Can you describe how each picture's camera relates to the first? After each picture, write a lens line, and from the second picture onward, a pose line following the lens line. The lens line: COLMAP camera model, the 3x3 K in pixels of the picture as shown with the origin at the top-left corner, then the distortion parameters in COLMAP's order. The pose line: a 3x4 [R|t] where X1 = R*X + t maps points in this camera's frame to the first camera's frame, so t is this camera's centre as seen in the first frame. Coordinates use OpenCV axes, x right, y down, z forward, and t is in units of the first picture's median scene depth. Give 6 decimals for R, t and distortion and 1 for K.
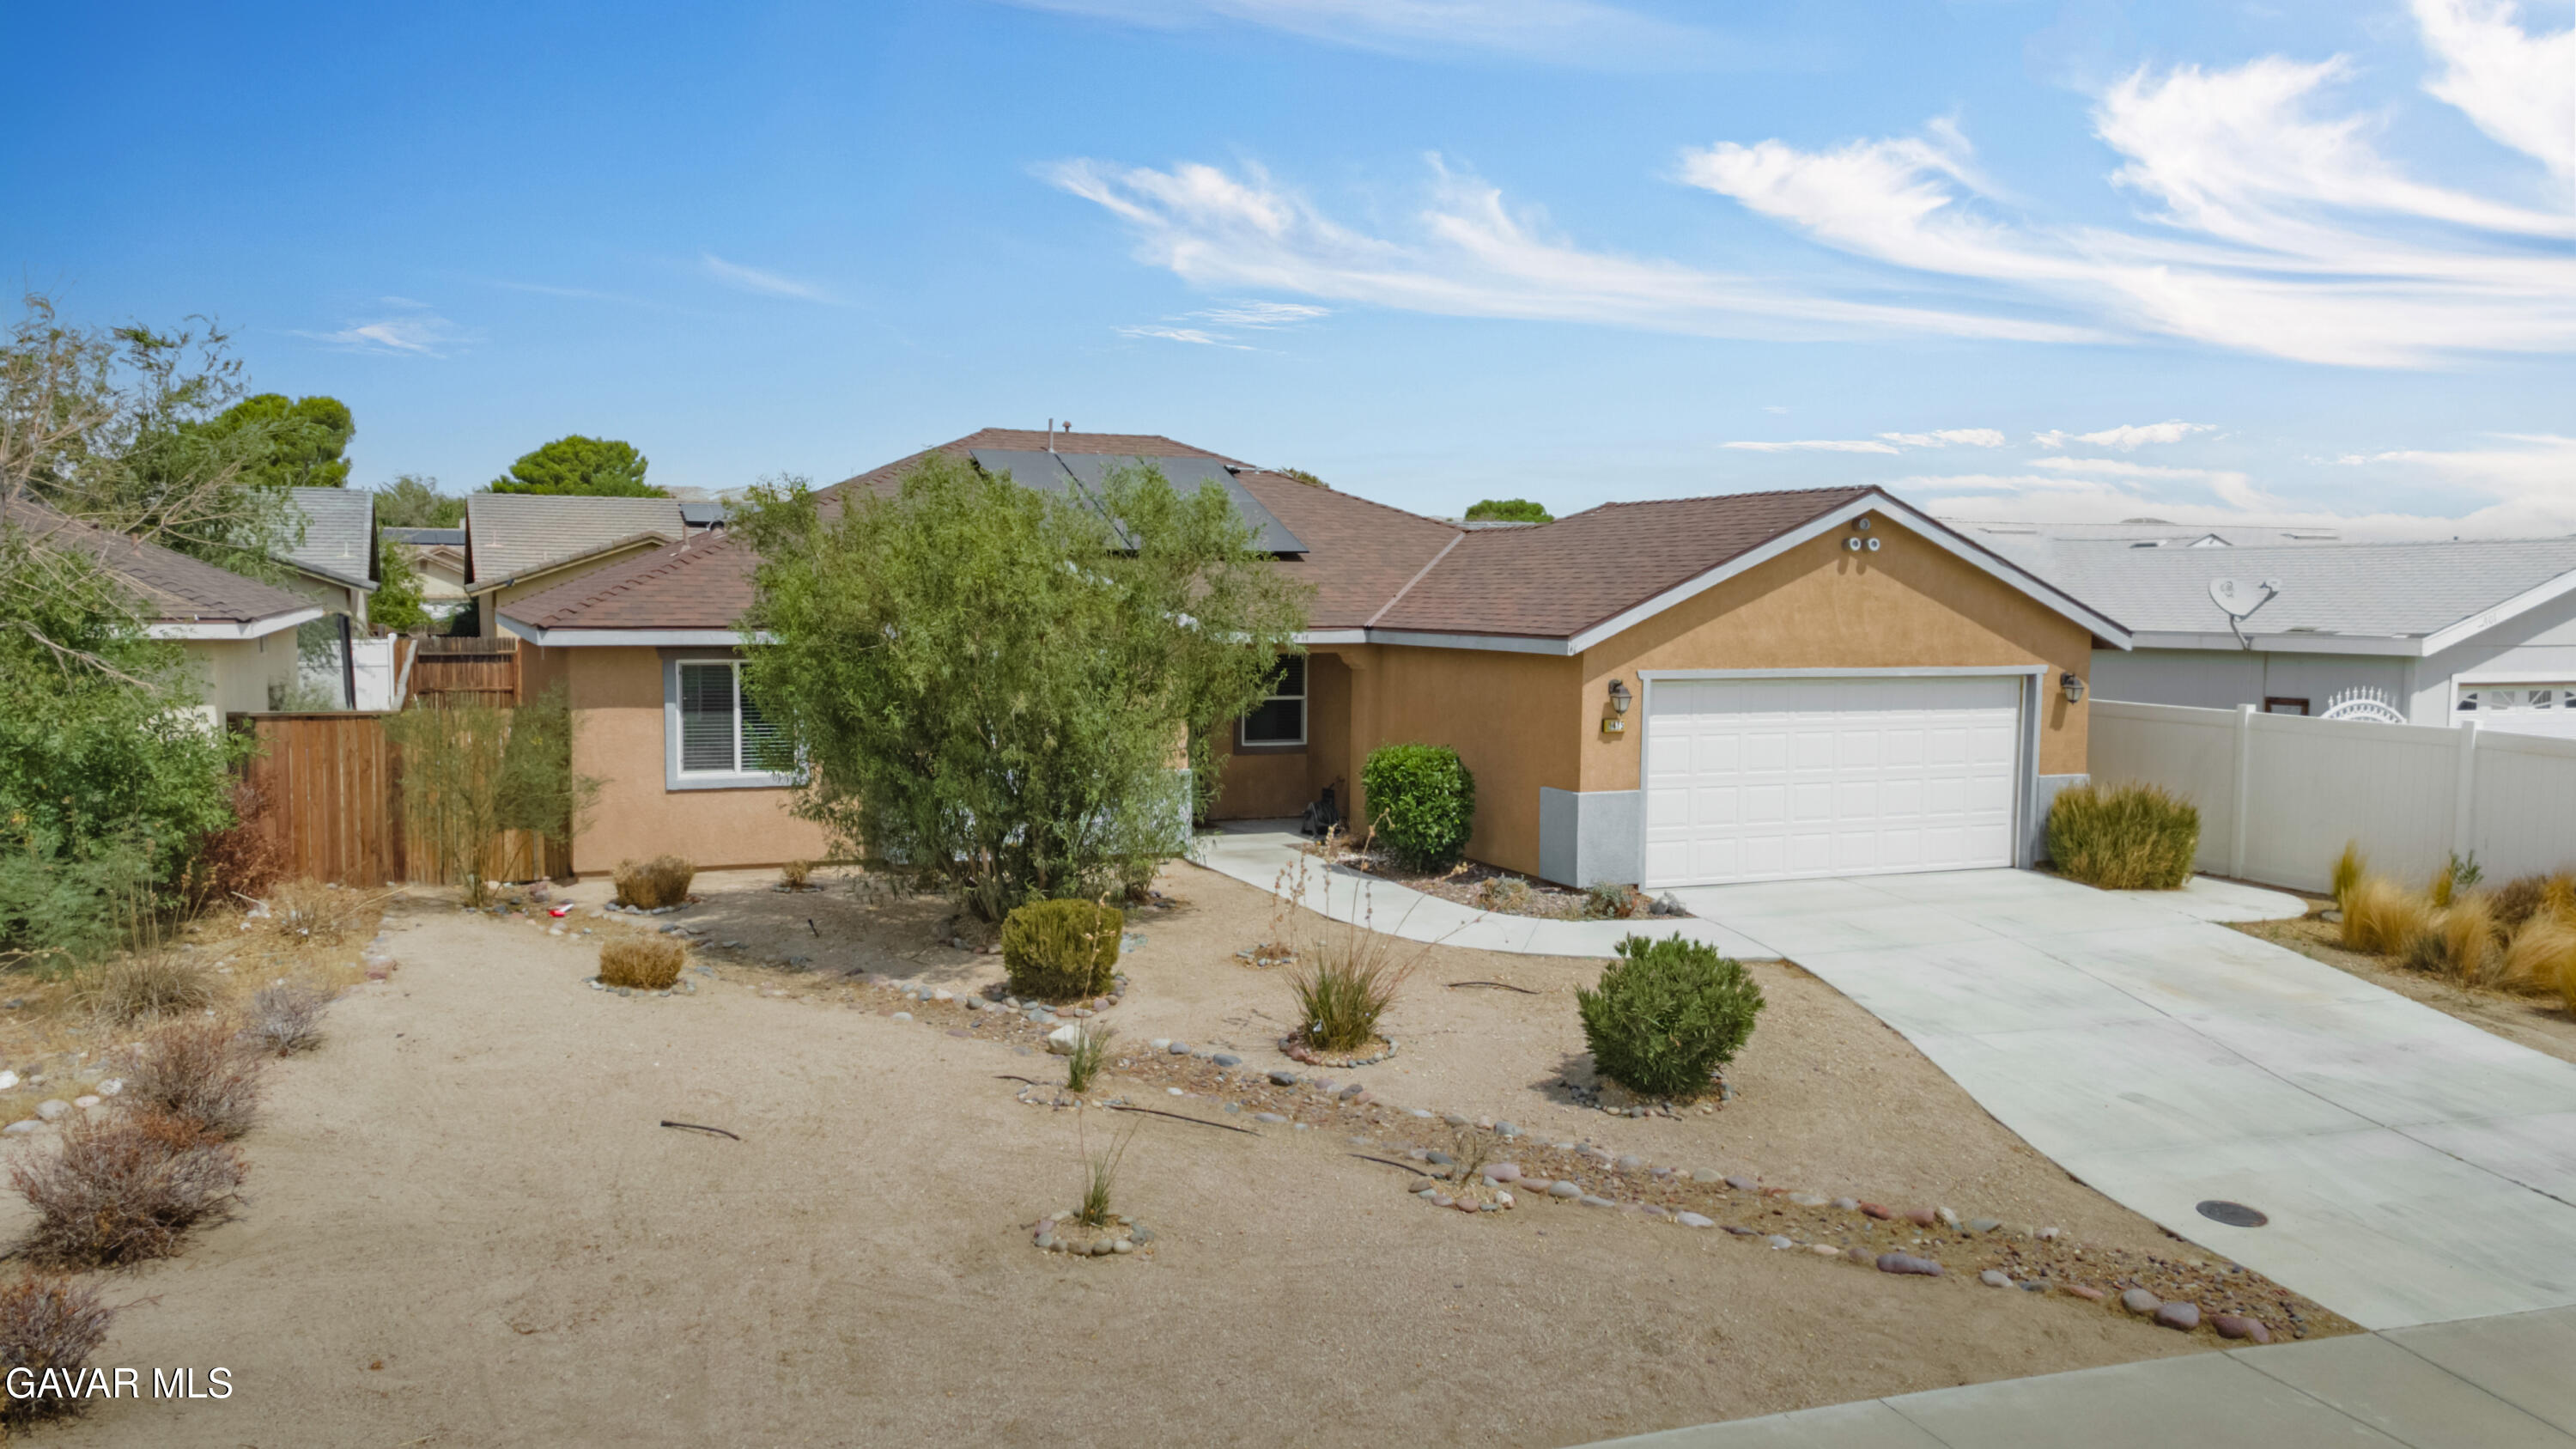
lens RADIAL K [[1914.4, 0, 1296.4], [0, 1914.4, 669.9], [0, 0, 1]] dist [0.031437, -0.000121]
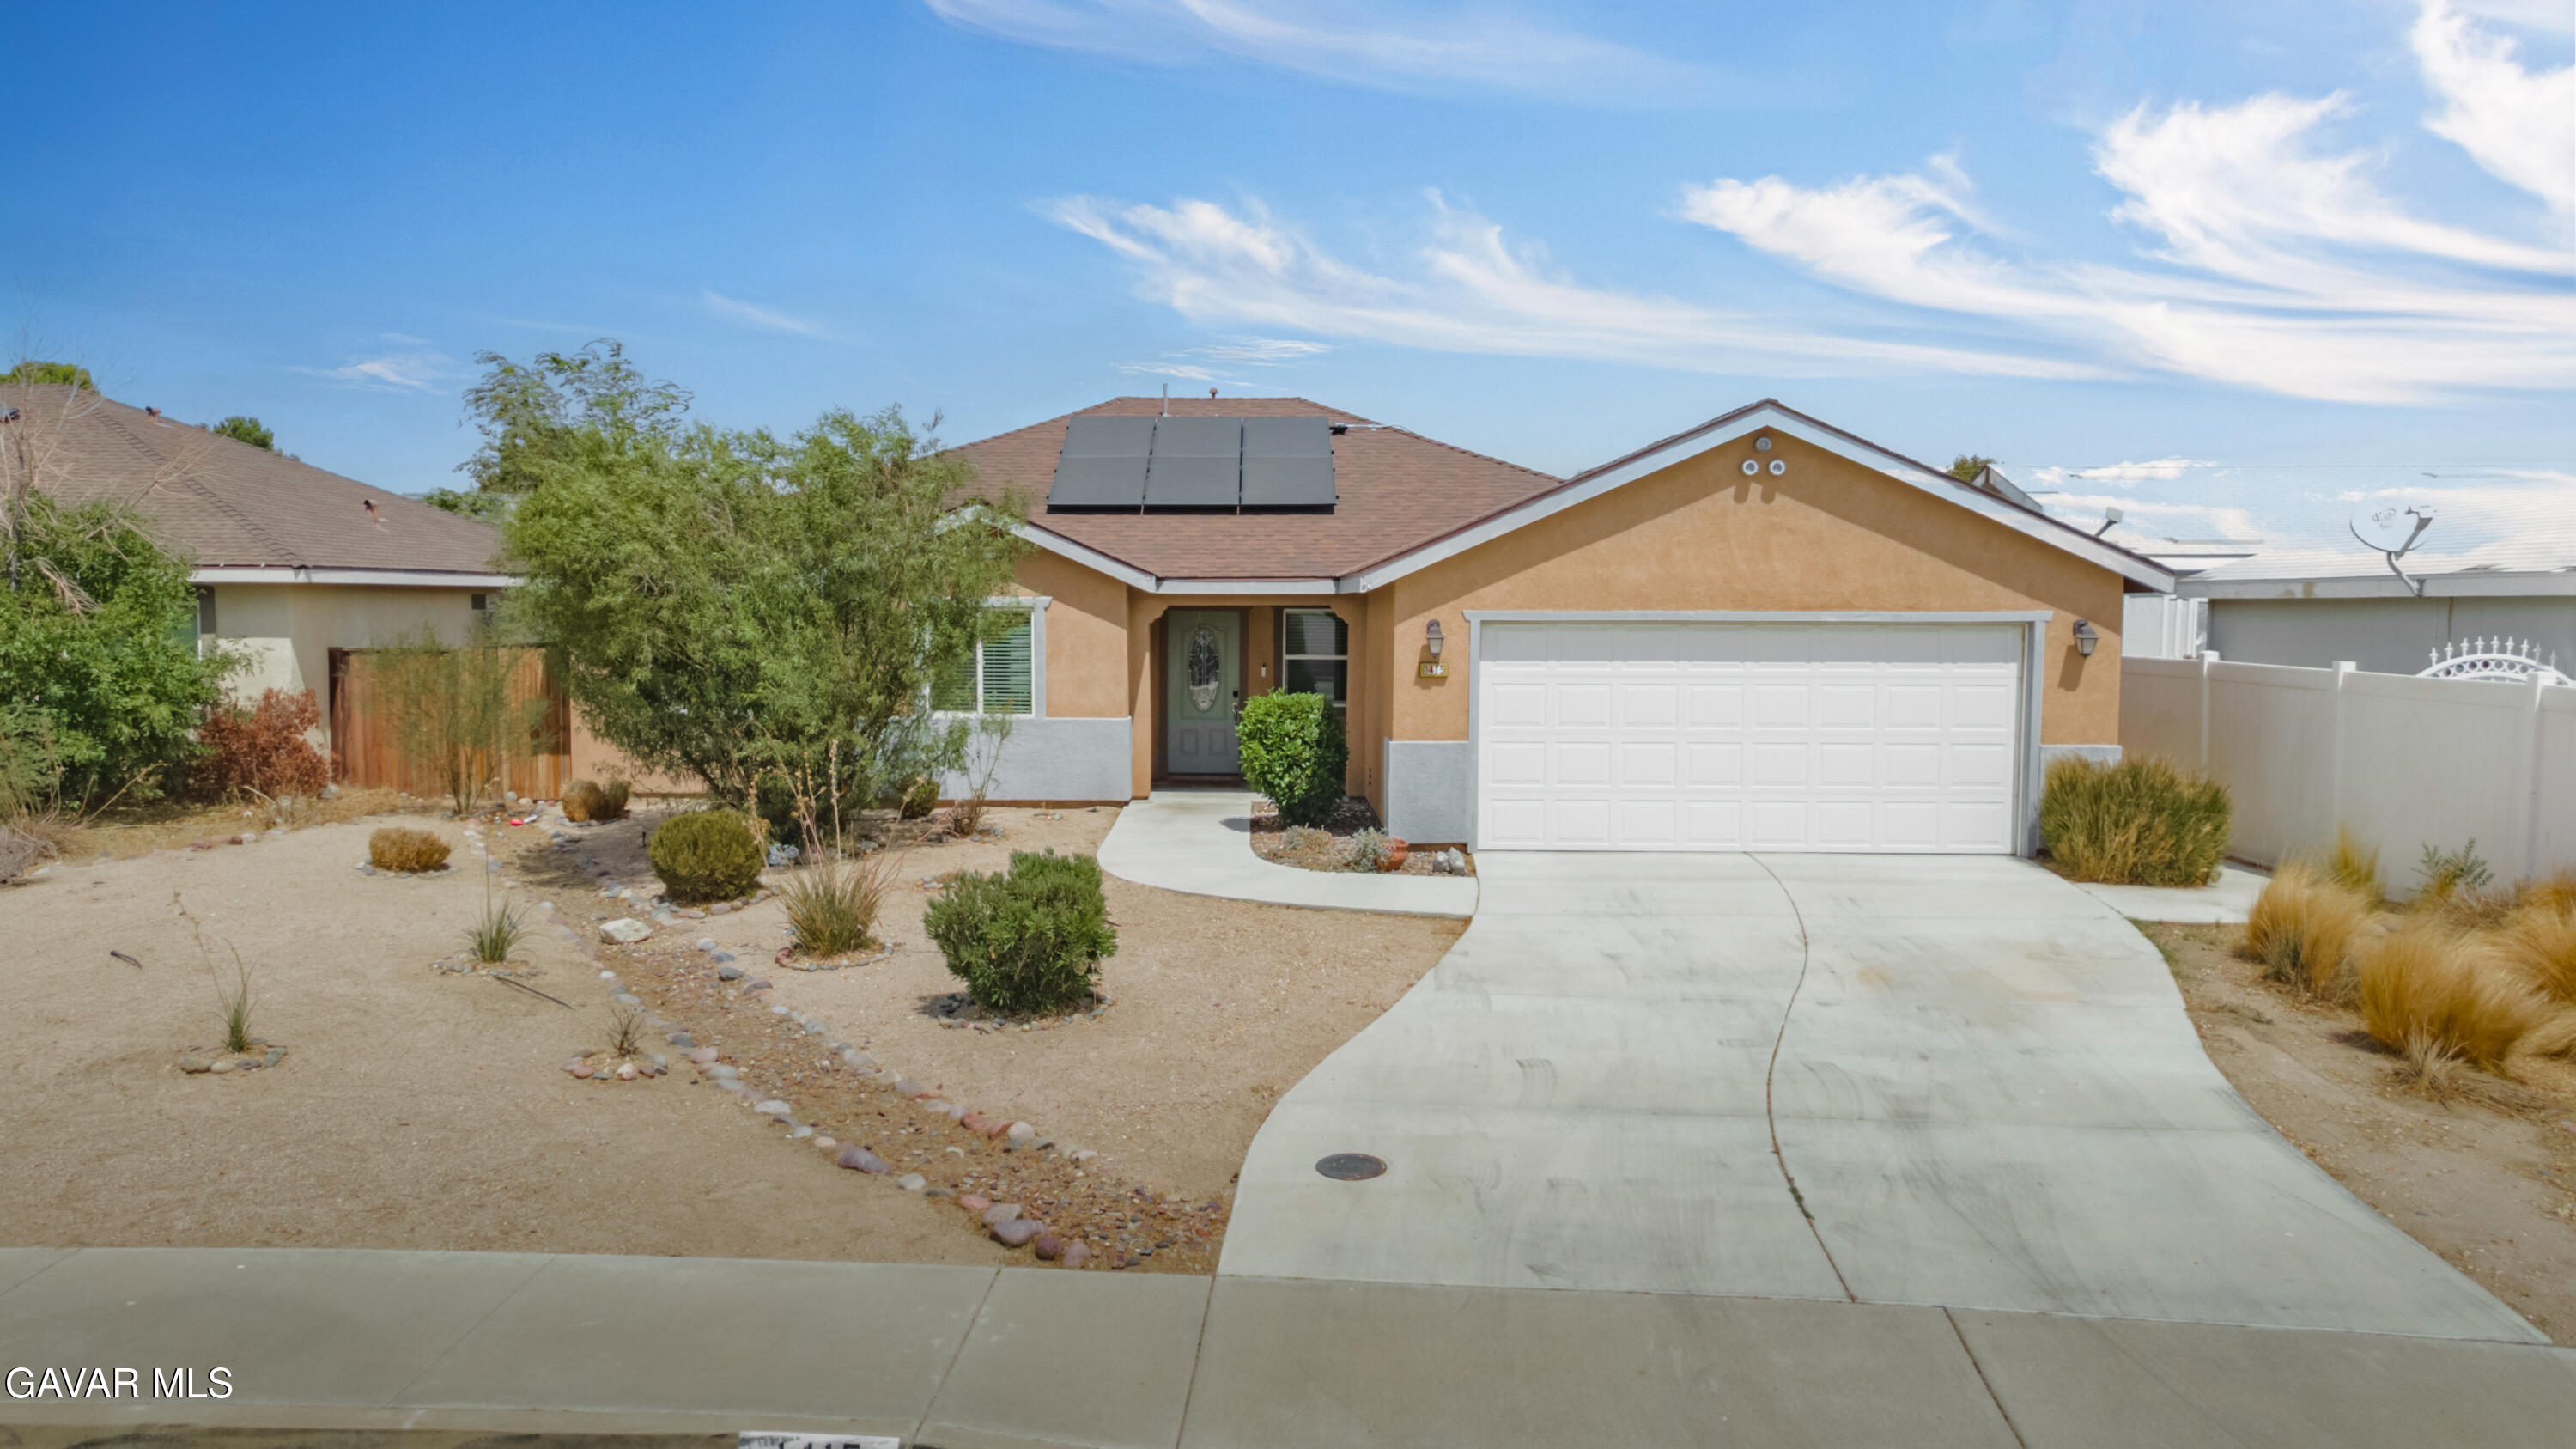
lens RADIAL K [[1973.4, 0, 1288.0], [0, 1973.4, 724.5], [0, 0, 1]] dist [0.042329, 0.000094]
pose [[0.917528, 0.019492, -0.397194, 0.462998], [-0.012287, 0.999711, 0.020675, 0.035201], [0.397482, -0.014089, 0.917502, 0.093770]]
